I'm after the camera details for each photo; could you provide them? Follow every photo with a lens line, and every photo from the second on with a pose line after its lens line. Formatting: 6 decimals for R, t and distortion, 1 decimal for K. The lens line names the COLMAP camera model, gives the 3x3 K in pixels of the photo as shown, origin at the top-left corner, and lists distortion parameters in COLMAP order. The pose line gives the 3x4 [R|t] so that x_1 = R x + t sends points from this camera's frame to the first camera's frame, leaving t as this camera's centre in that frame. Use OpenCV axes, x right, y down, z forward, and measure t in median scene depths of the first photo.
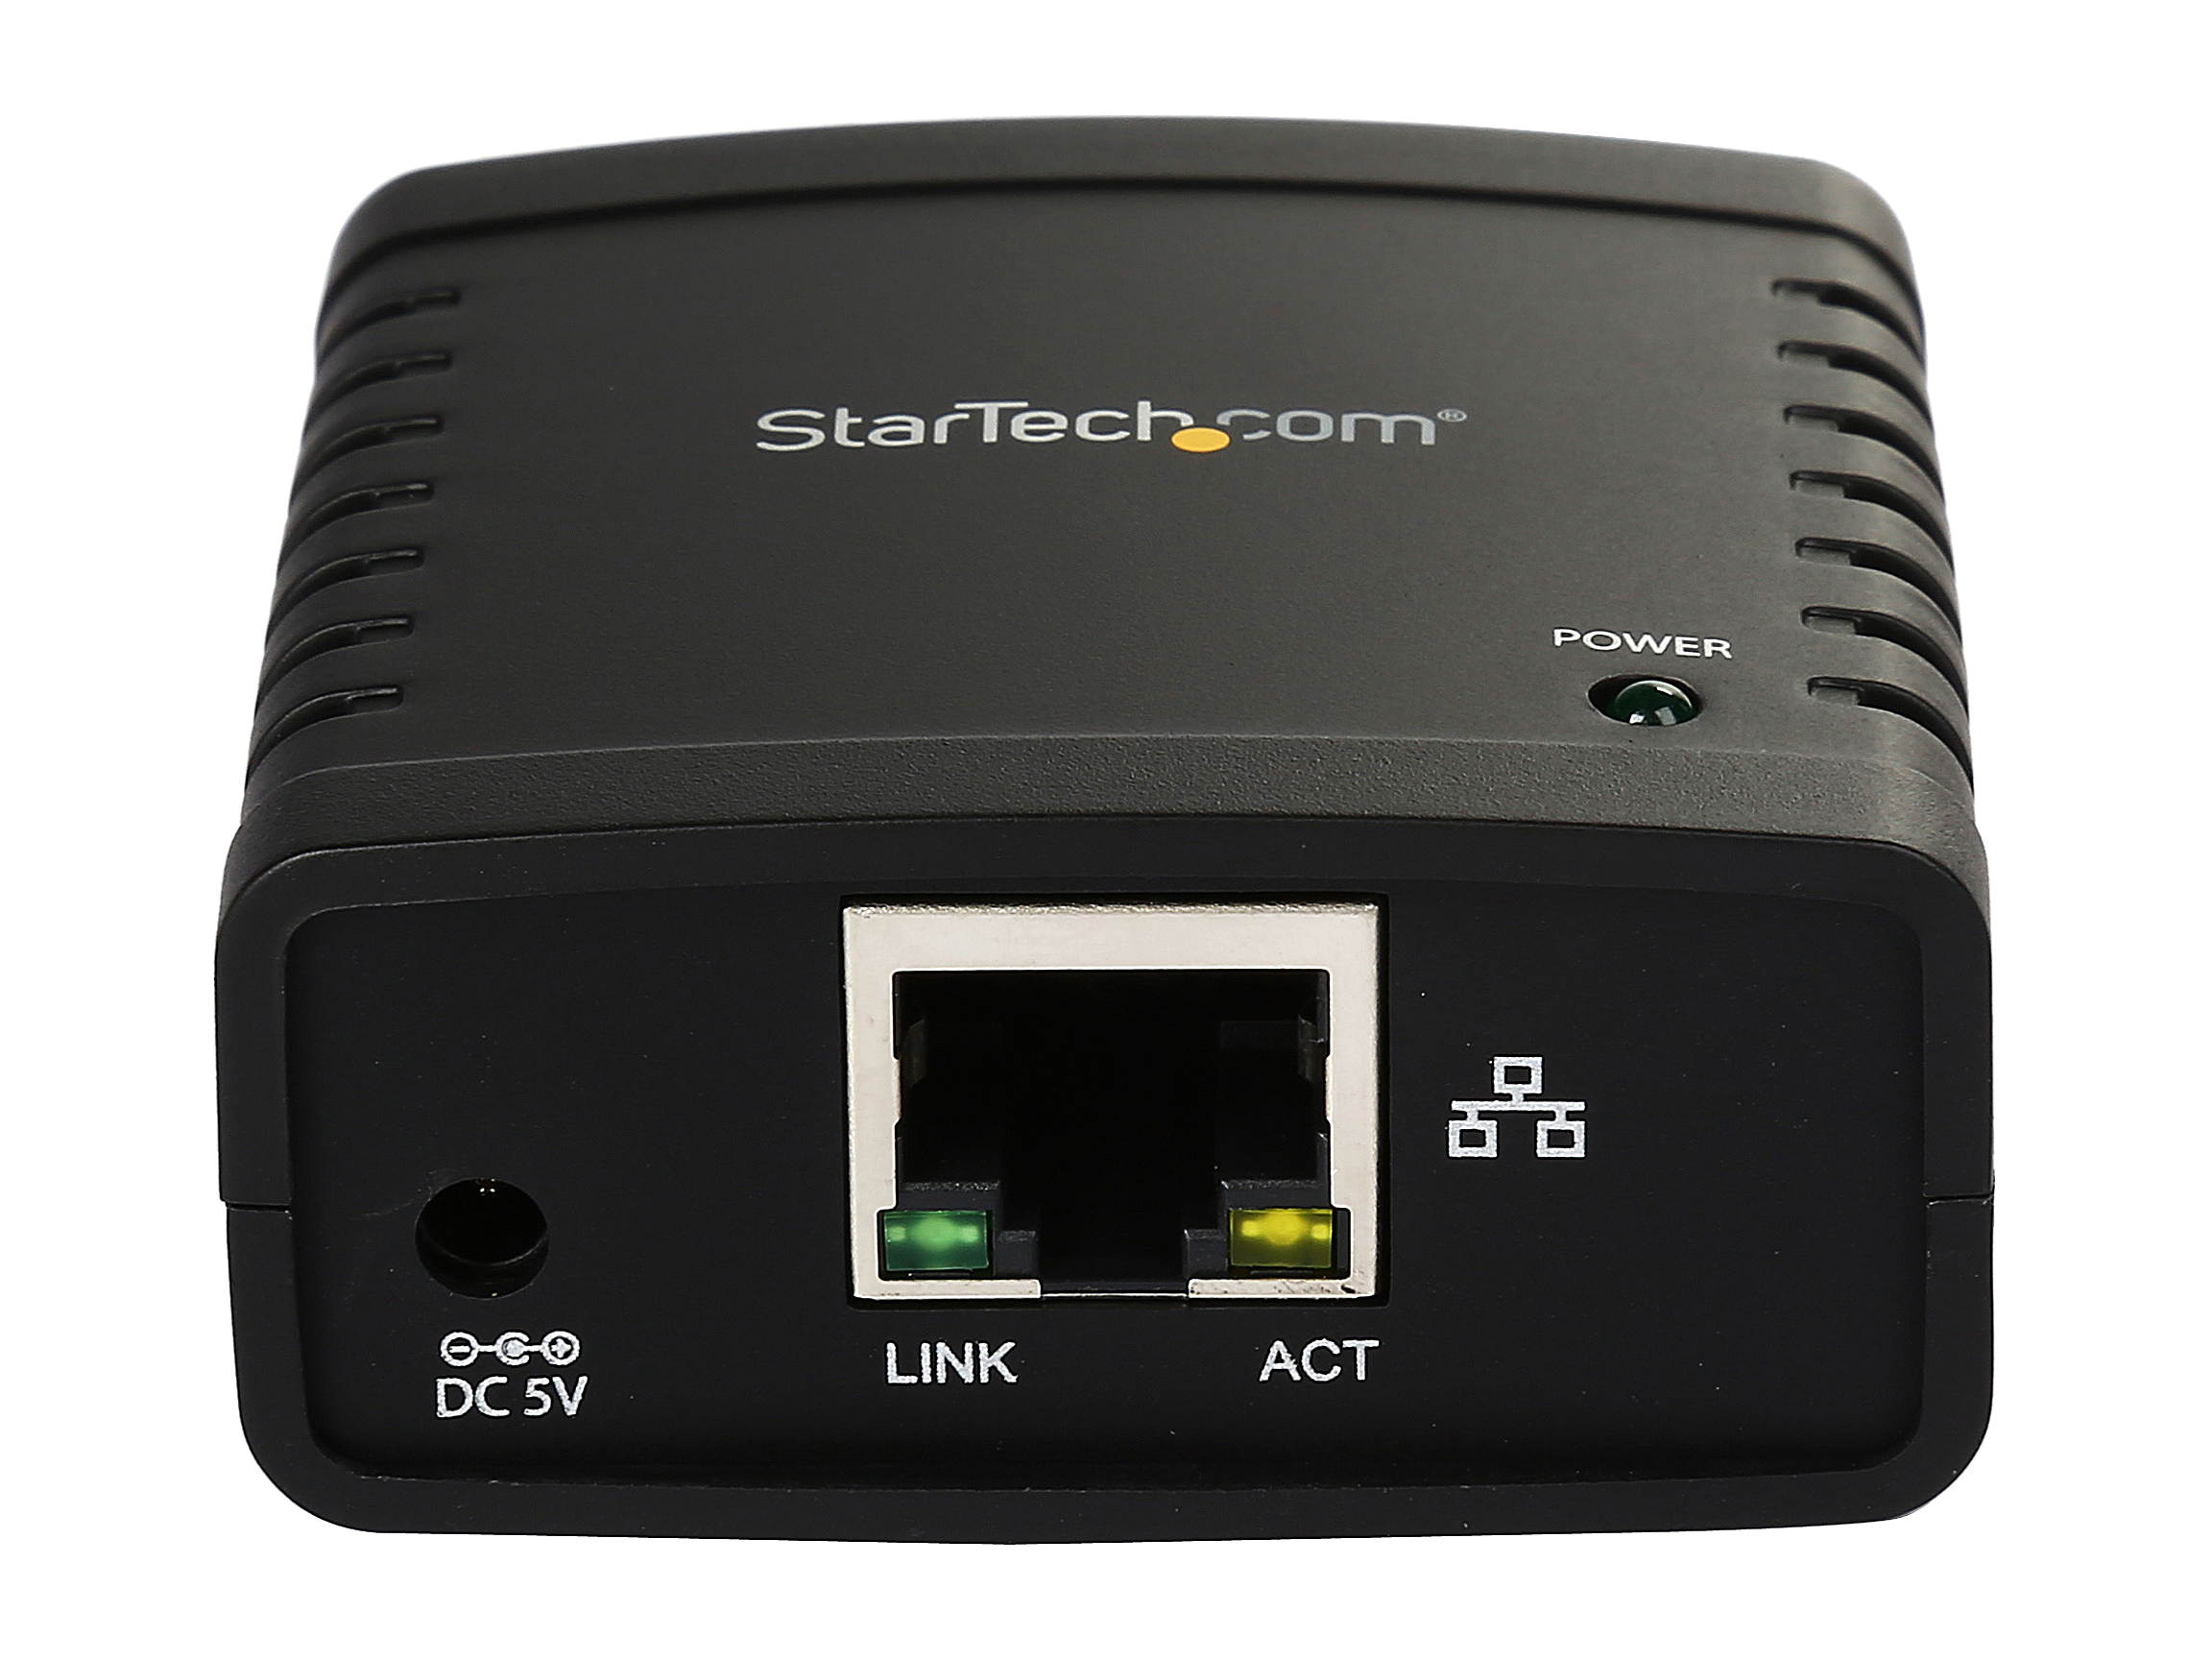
lens RADIAL K [[6626.4, 0, 1098.5], [0, 6626.4, 752.3], [0, 0, 1]] dist [0.173432, 0.000000]
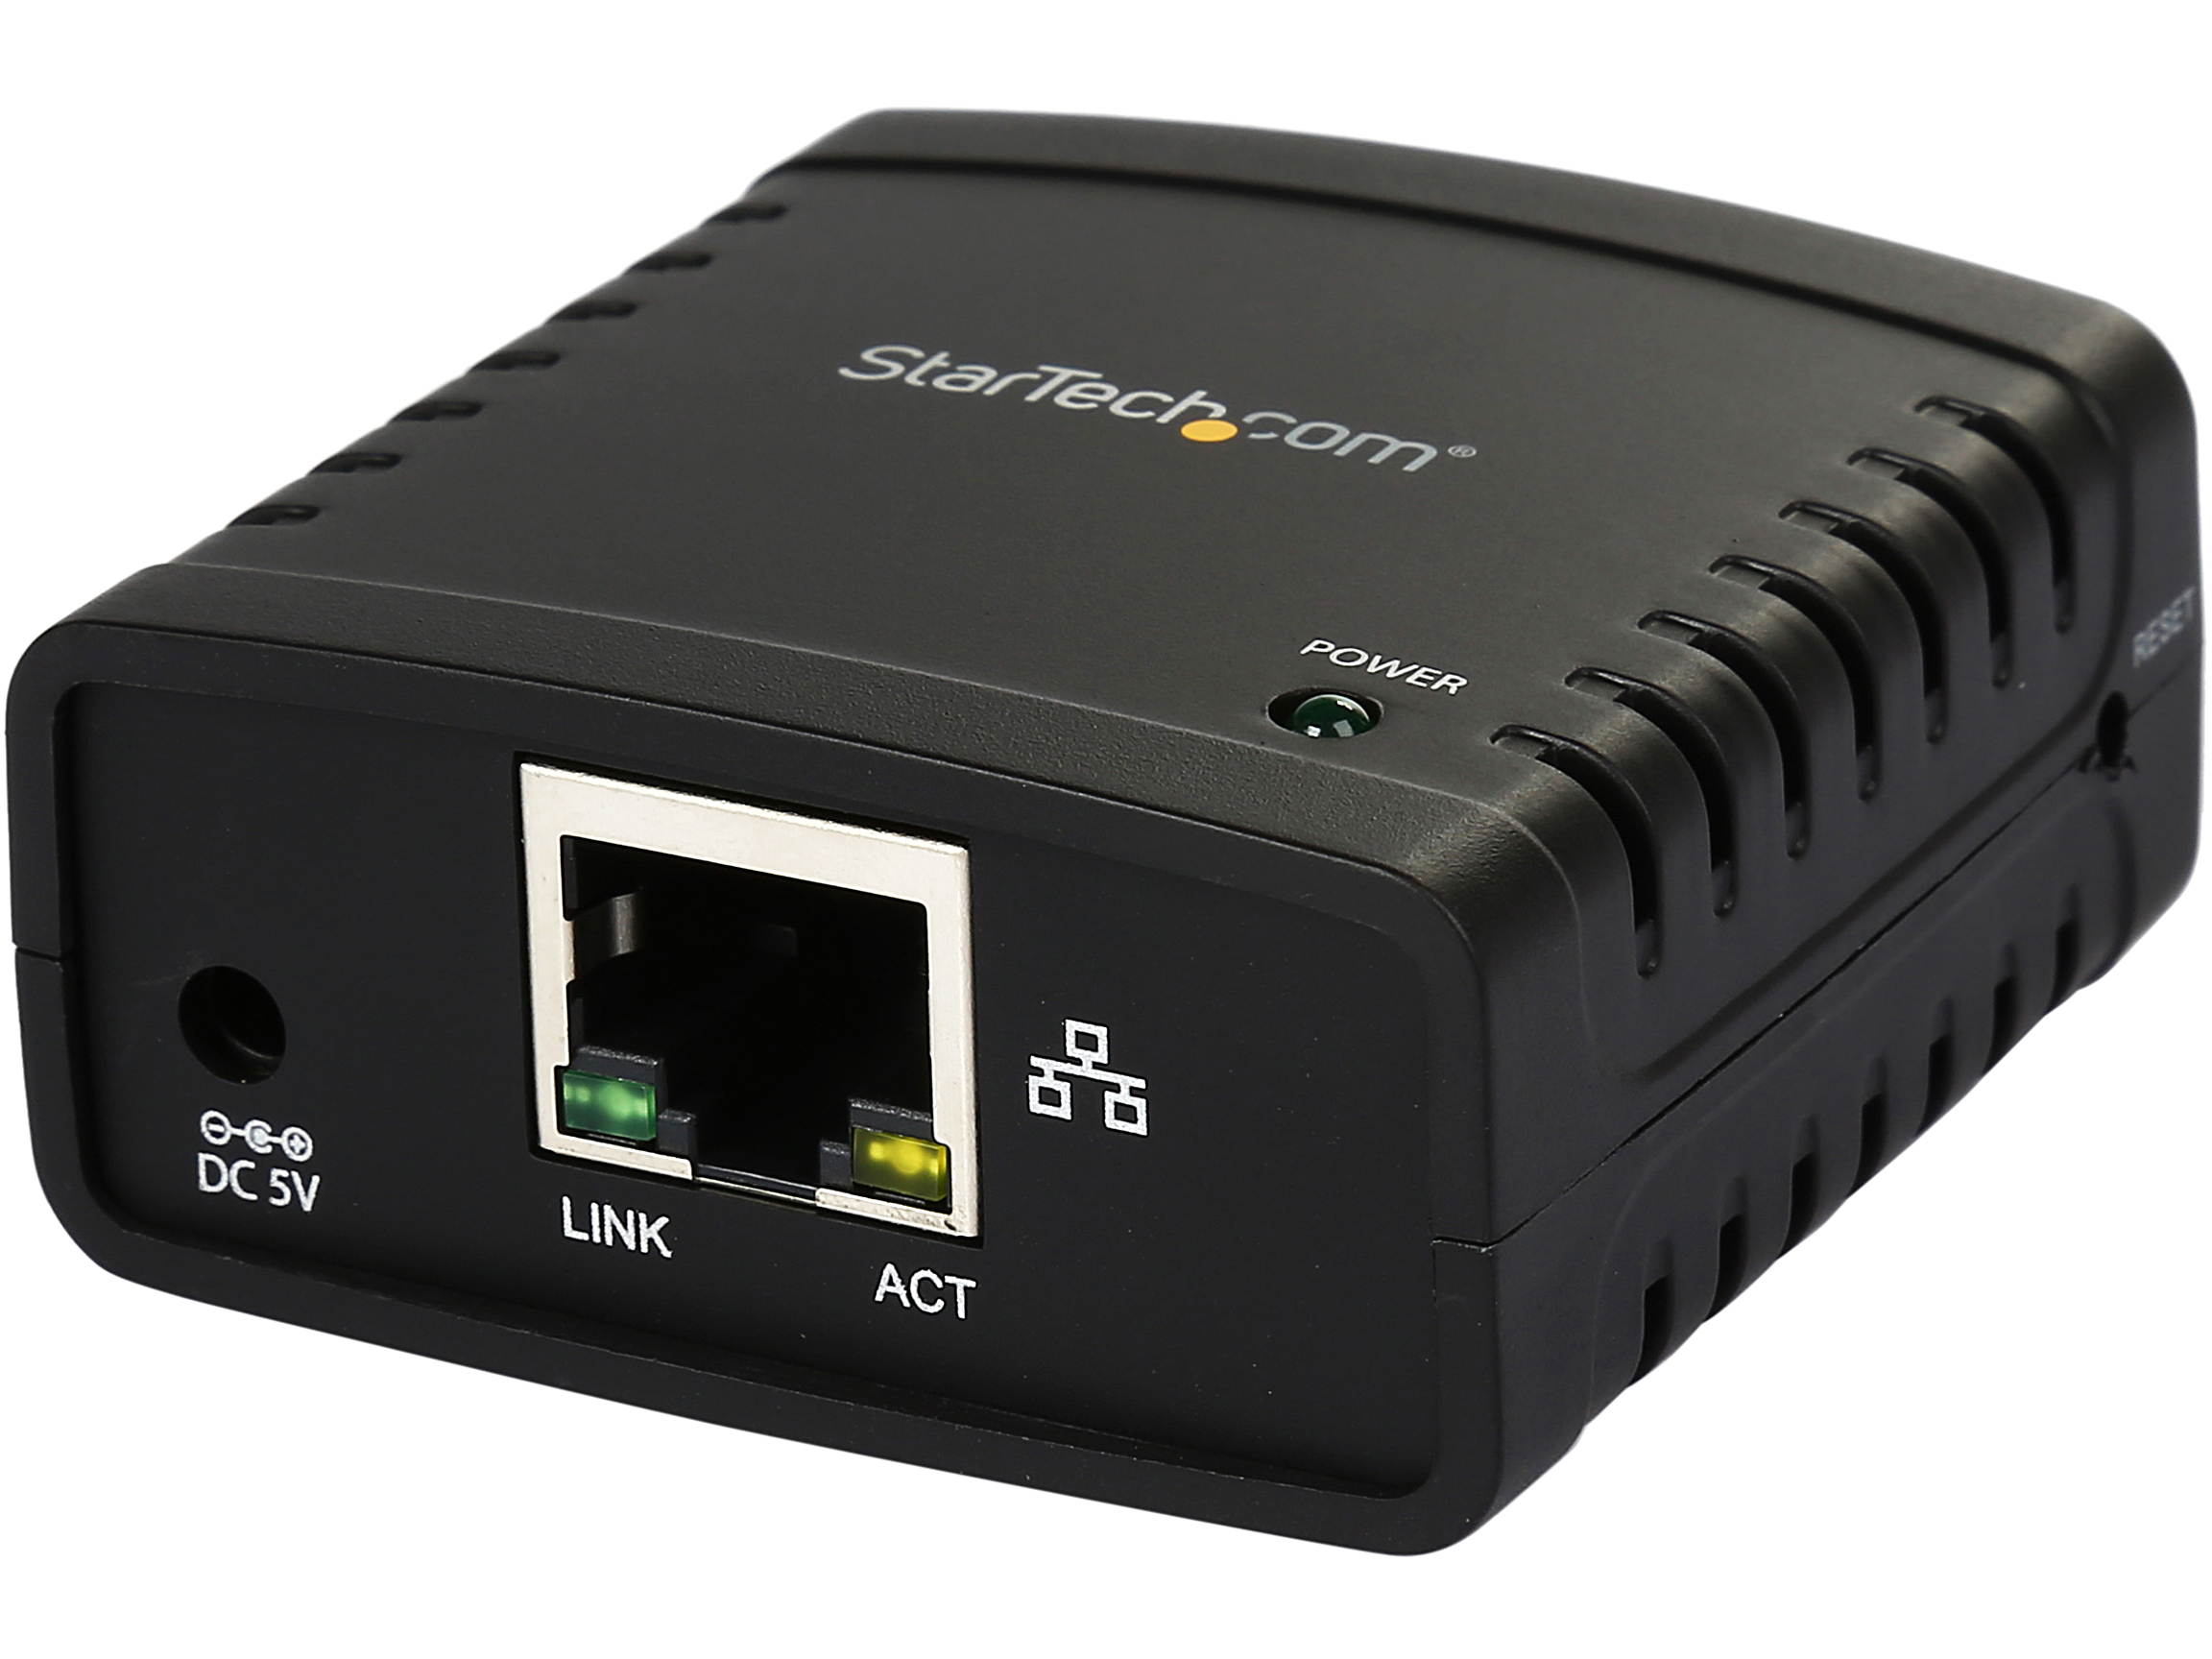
lens RADIAL K [[6626.4, 0, 1108.8], [0, 6626.4, 844.0], [0, 0, 1]] dist [0.173432, 0.000000]
pose [[0.948419, 0.184722, -0.257643, 0.311816], [-0.186183, 0.982333, 0.018939, -0.001178], [0.256589, 0.030007, 0.966055, 0.012304]]
